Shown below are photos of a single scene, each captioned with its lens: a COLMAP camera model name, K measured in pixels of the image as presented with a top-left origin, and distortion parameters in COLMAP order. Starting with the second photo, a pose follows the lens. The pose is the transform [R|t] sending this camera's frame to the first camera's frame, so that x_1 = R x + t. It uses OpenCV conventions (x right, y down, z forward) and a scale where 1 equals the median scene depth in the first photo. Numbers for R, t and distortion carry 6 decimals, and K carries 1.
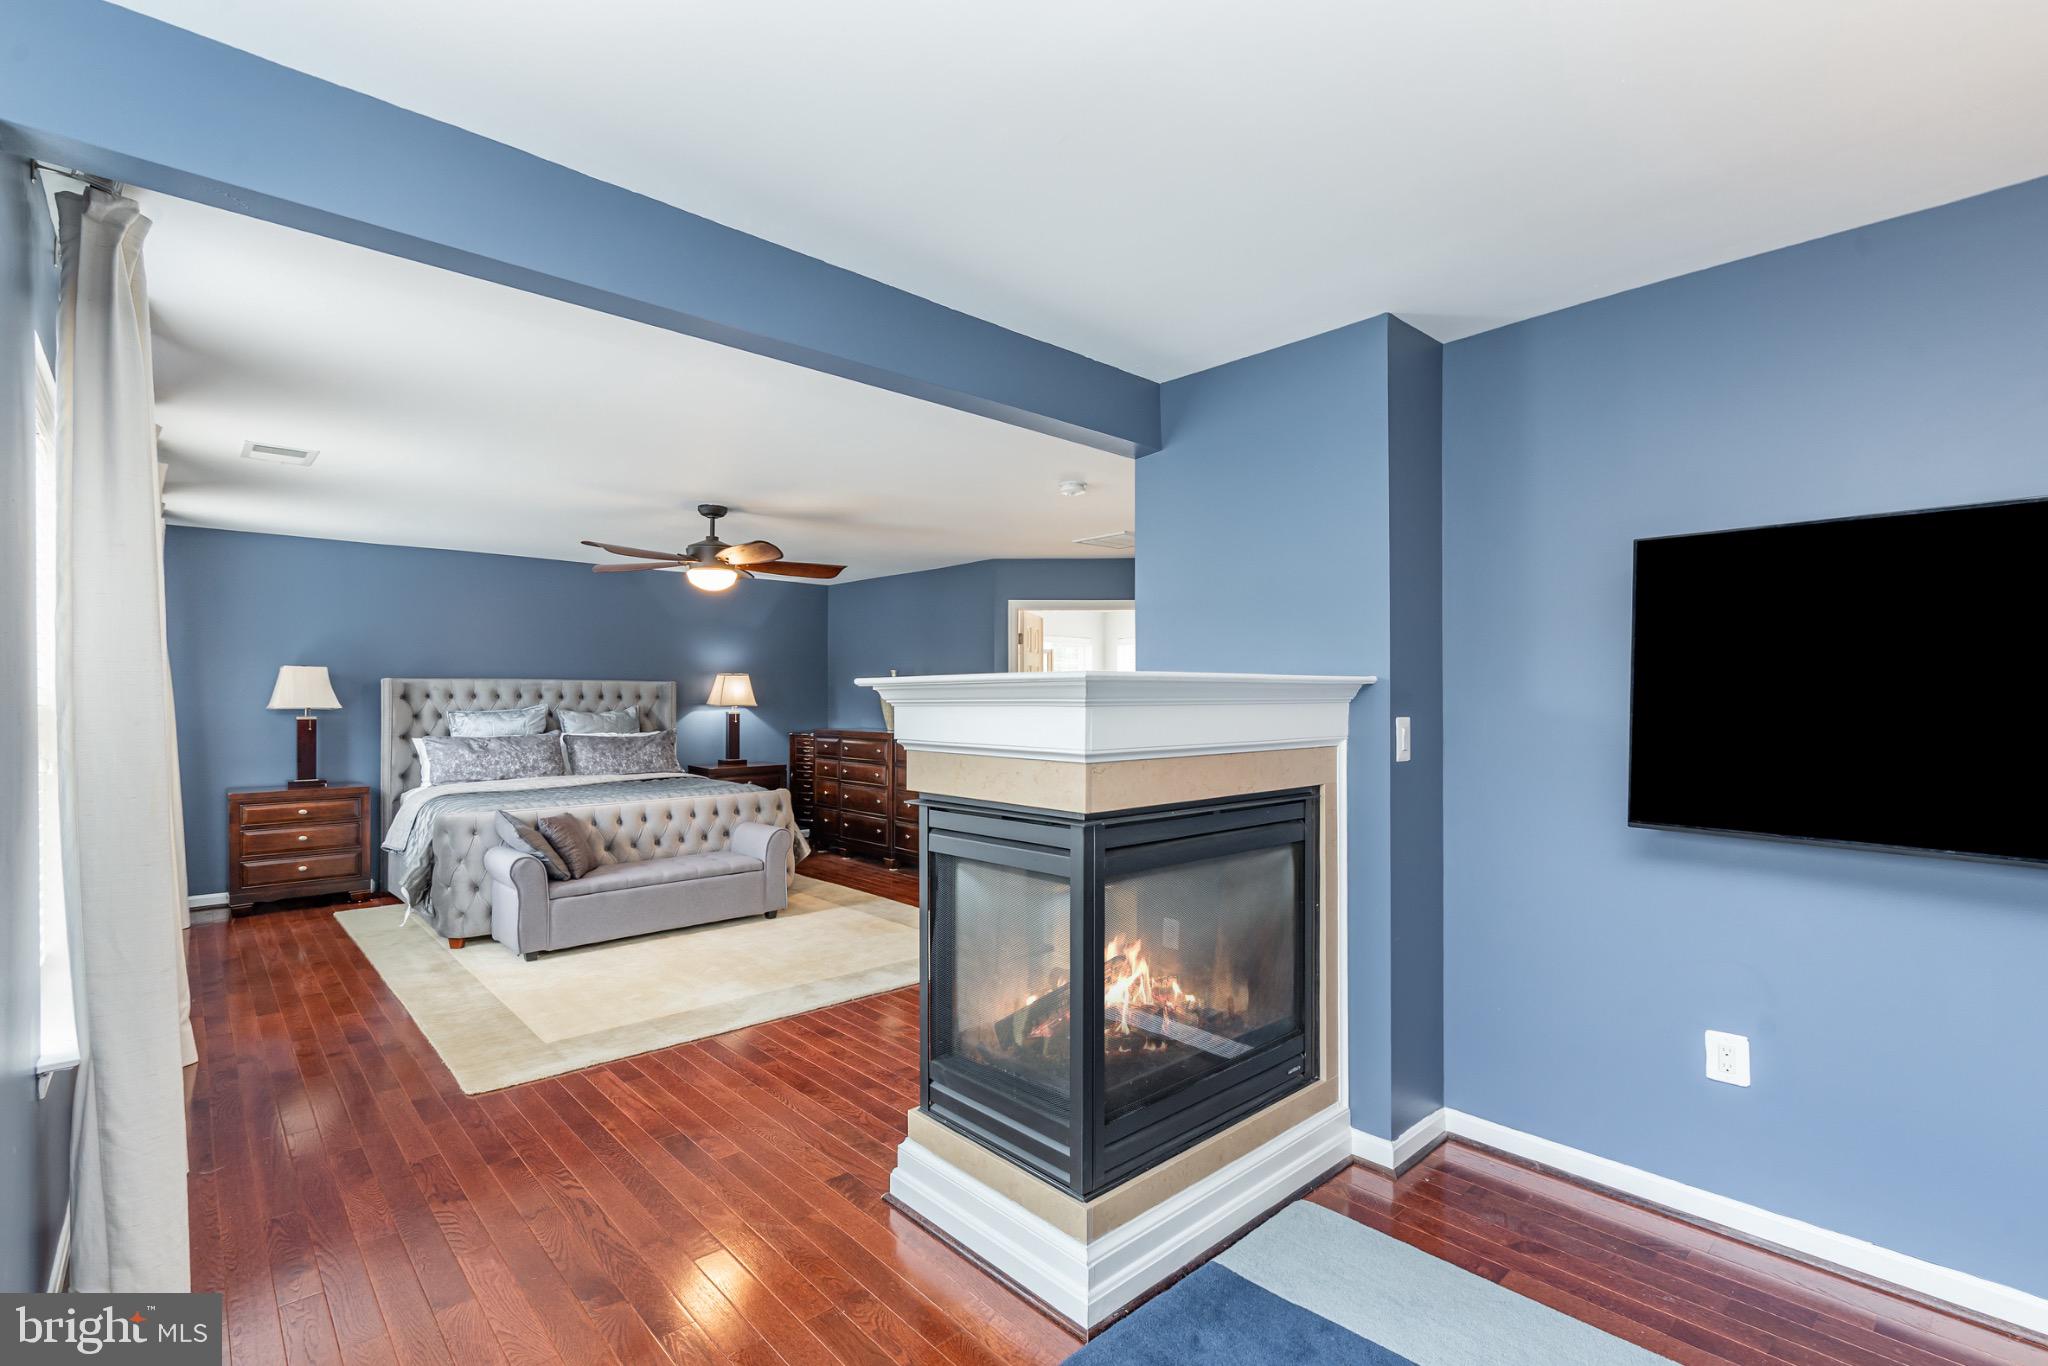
lens RADIAL K [[917.7, 0, 1020.2], [0, 917.7, 686.3], [0, 0, 1]] dist [-0.003243, 0.000449]
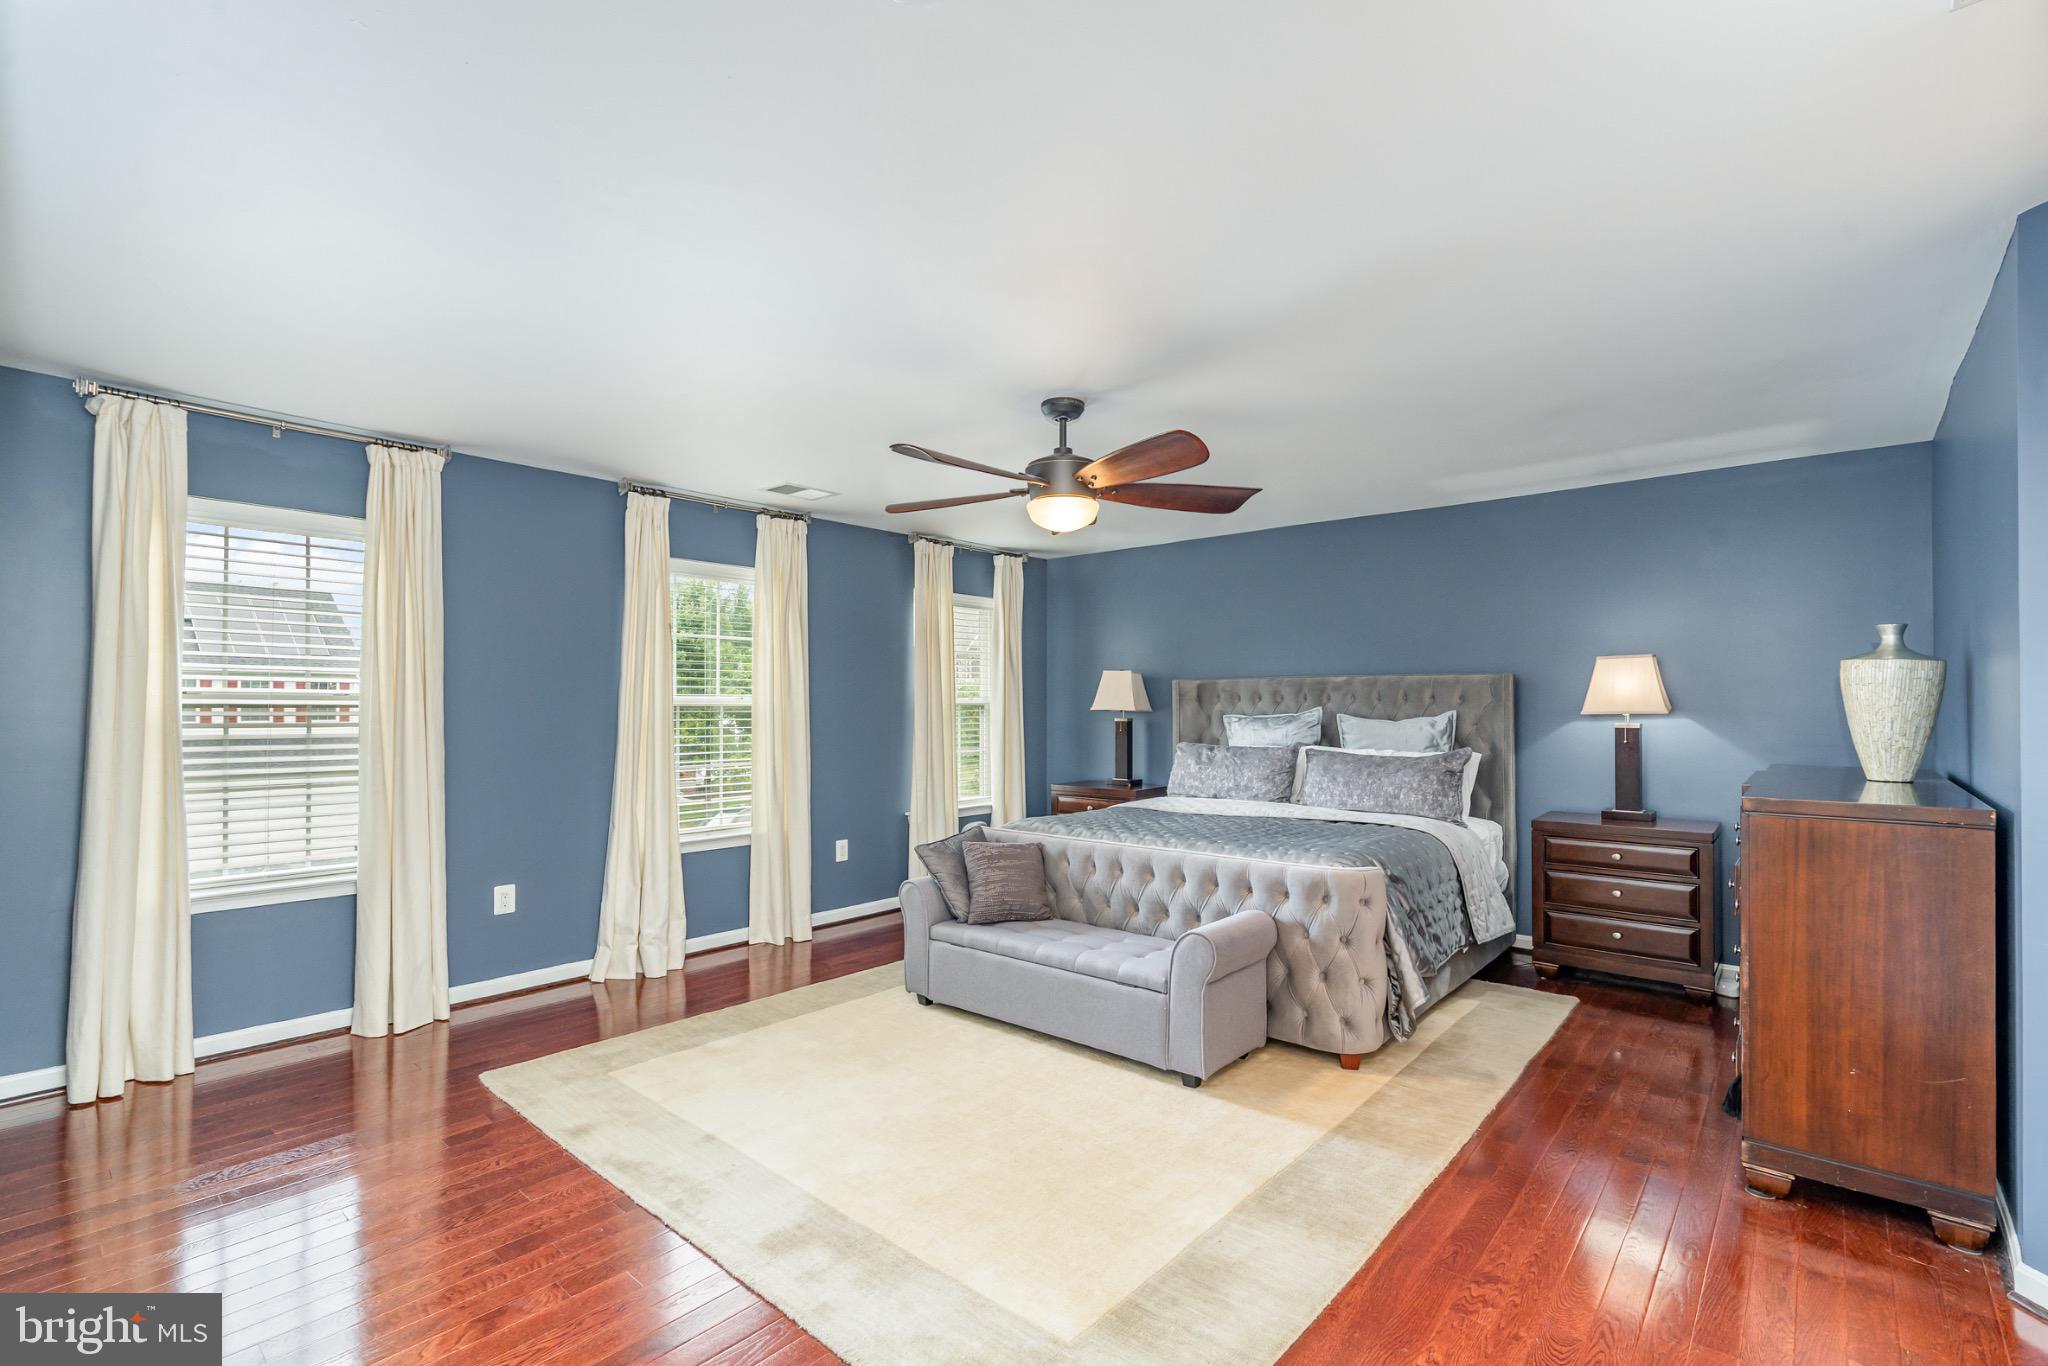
lens RADIAL K [[917.7, 0, 1020.2], [0, 917.7, 686.3], [0, 0, 1]] dist [-0.003243, 0.000449]
pose [[0.101477, -0.018649, -0.994663, 0.252621], [0.013678, 0.999756, -0.017349, 0.011652], [0.994744, -0.011844, 0.101707, 0.740063]]
